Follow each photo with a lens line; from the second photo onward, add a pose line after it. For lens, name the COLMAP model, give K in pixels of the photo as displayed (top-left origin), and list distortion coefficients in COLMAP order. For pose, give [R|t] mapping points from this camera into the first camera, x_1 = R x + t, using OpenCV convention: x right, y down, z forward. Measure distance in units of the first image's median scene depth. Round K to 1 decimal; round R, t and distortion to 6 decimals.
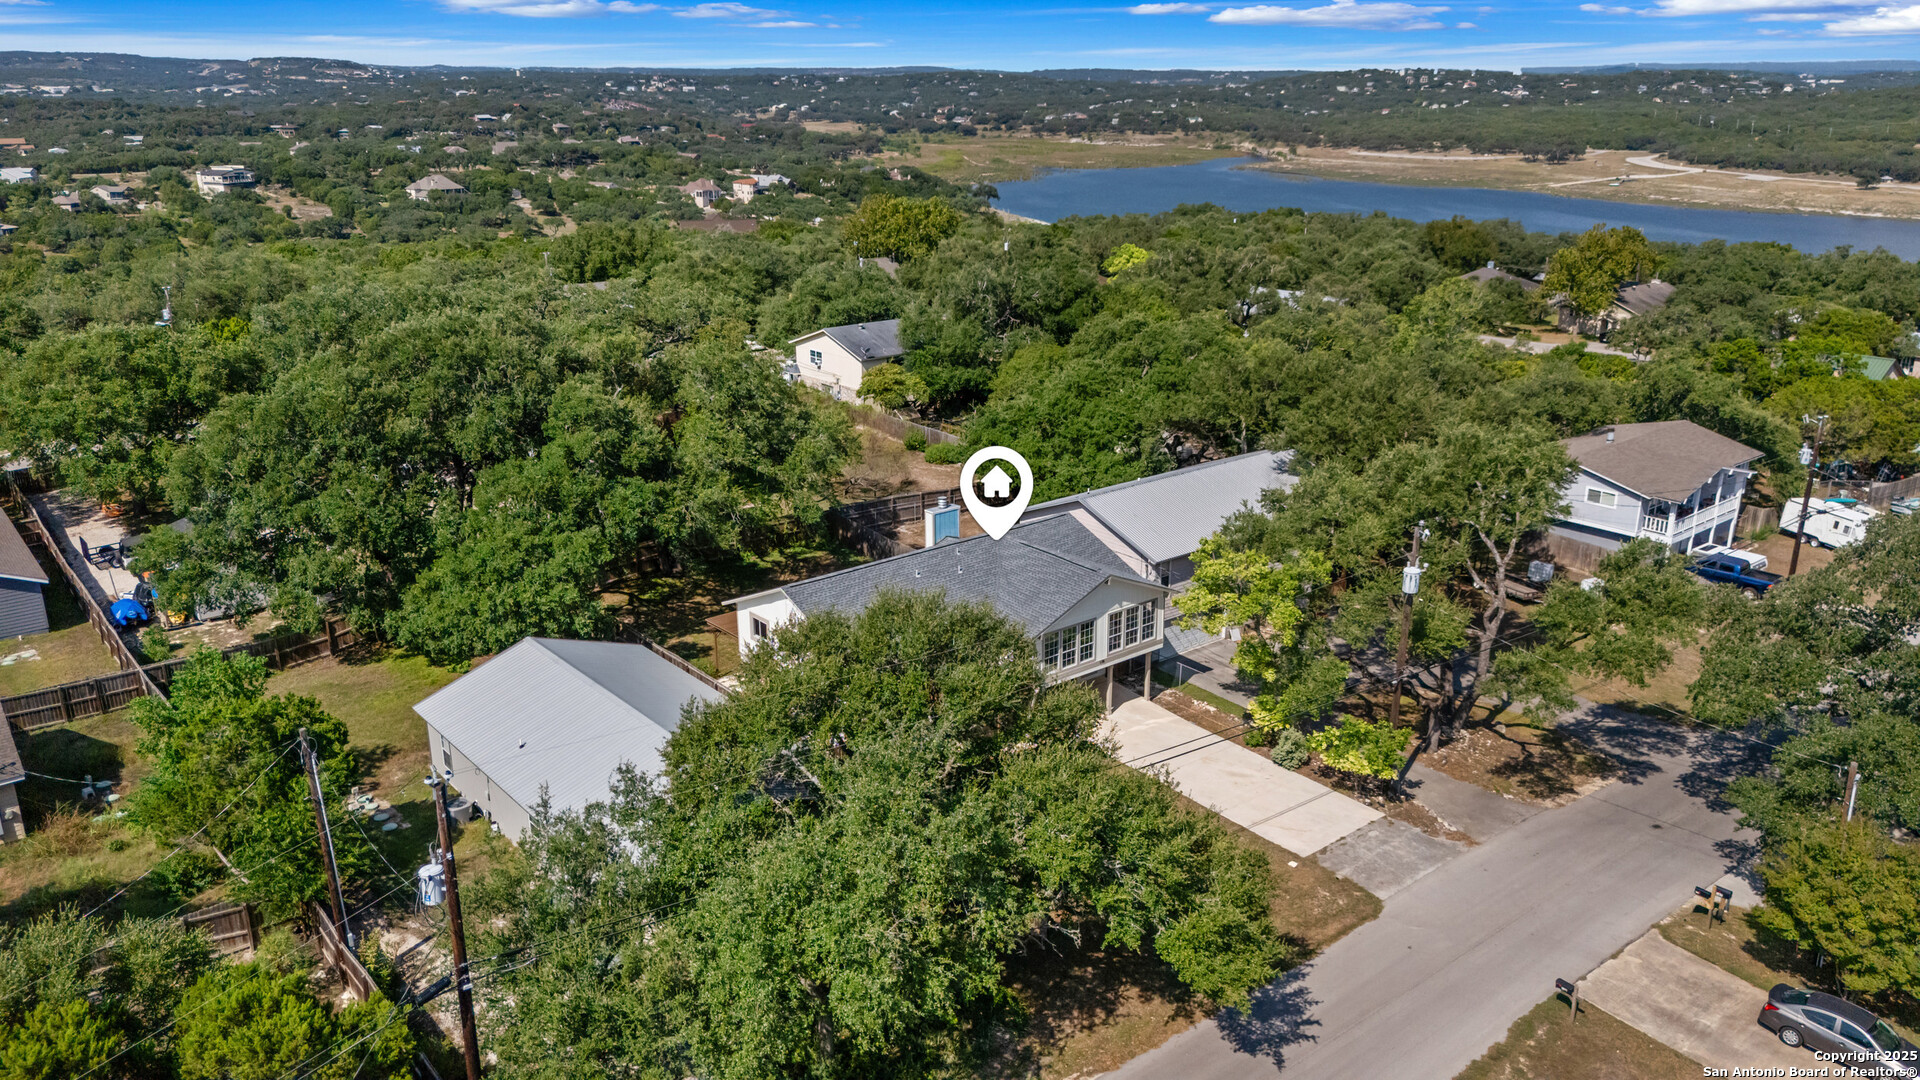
lens RADIAL K [[1484.2, 0, 976.0], [0, 1484.2, 539.6], [0, 0, 1]] dist [0.012668, -0.013592]
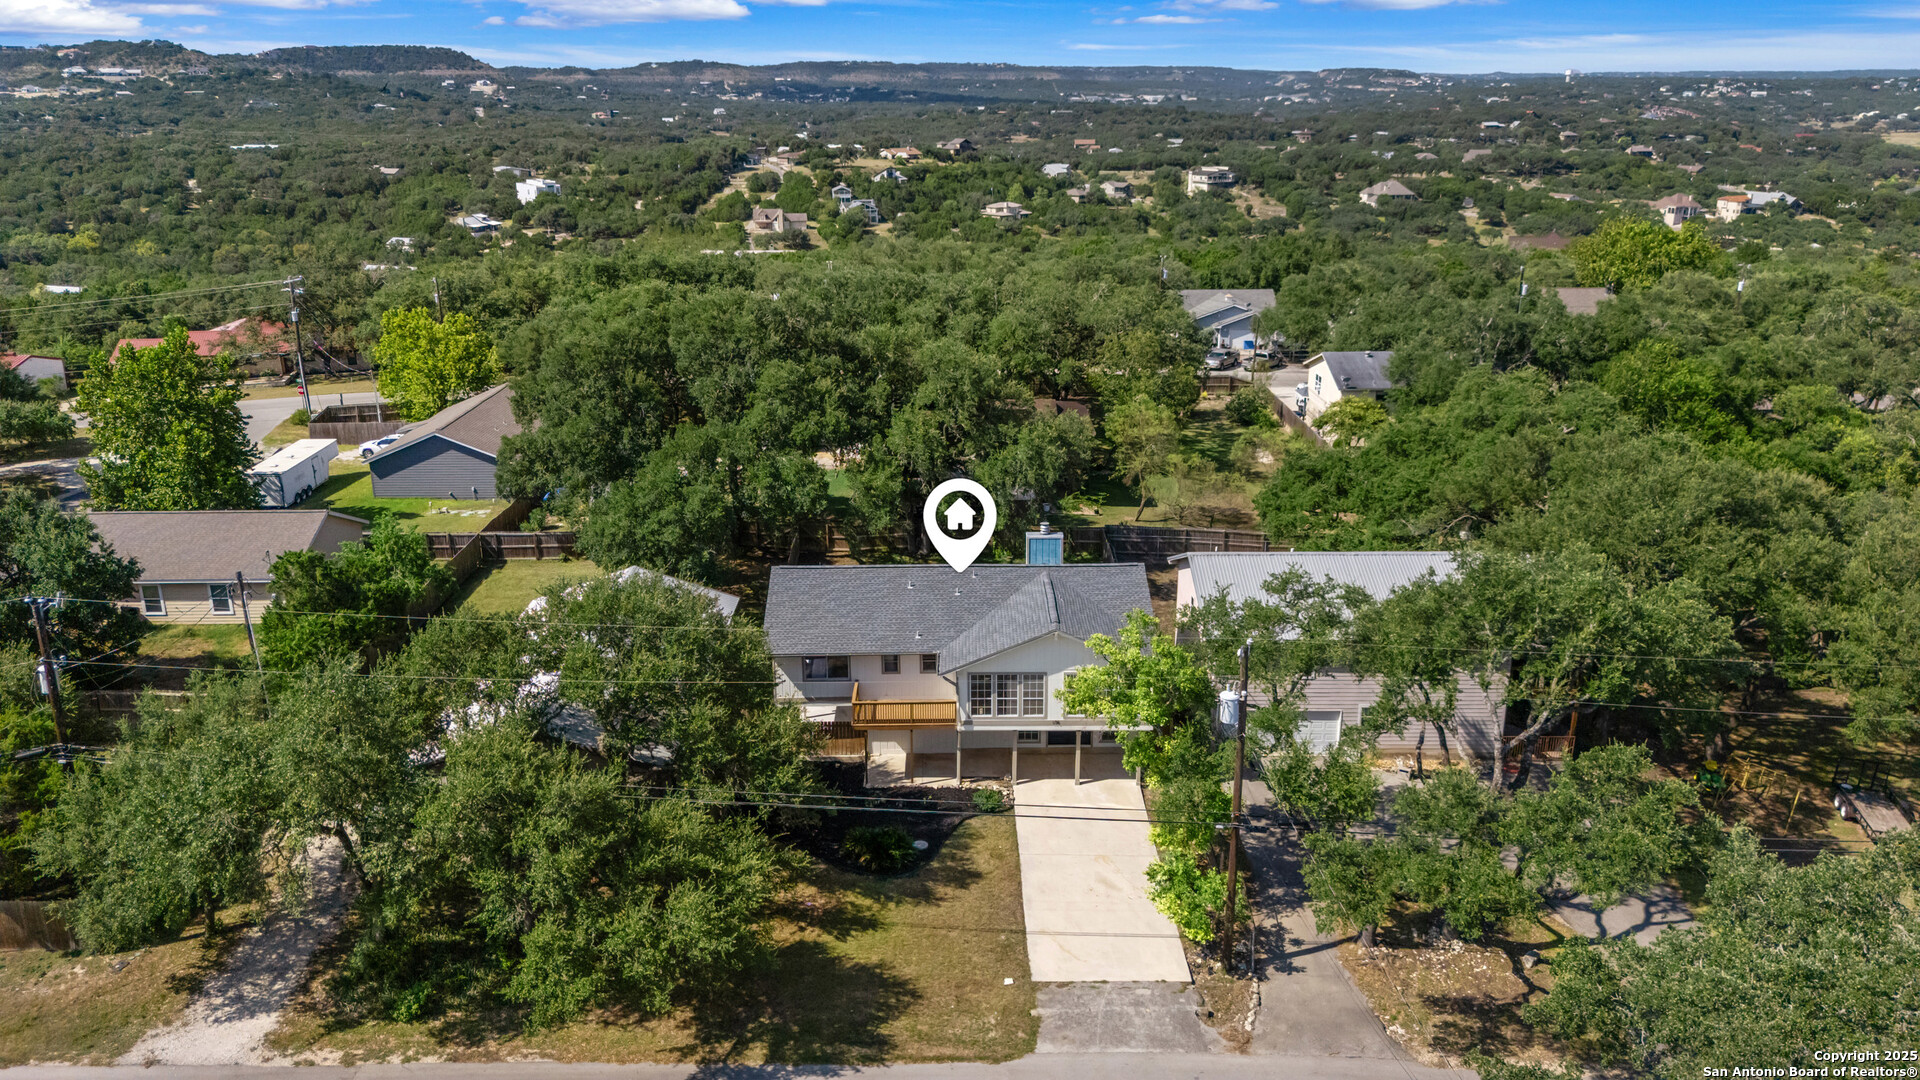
lens RADIAL K [[1484.2, 0, 976.0], [0, 1484.2, 539.6], [0, 0, 1]] dist [0.012668, -0.013592]
pose [[0.752135, 0.184358, -0.632697, 0.108923], [-0.186814, 0.980336, 0.063575, -0.013936], [0.631976, 0.070380, 0.771786, 0.044735]]
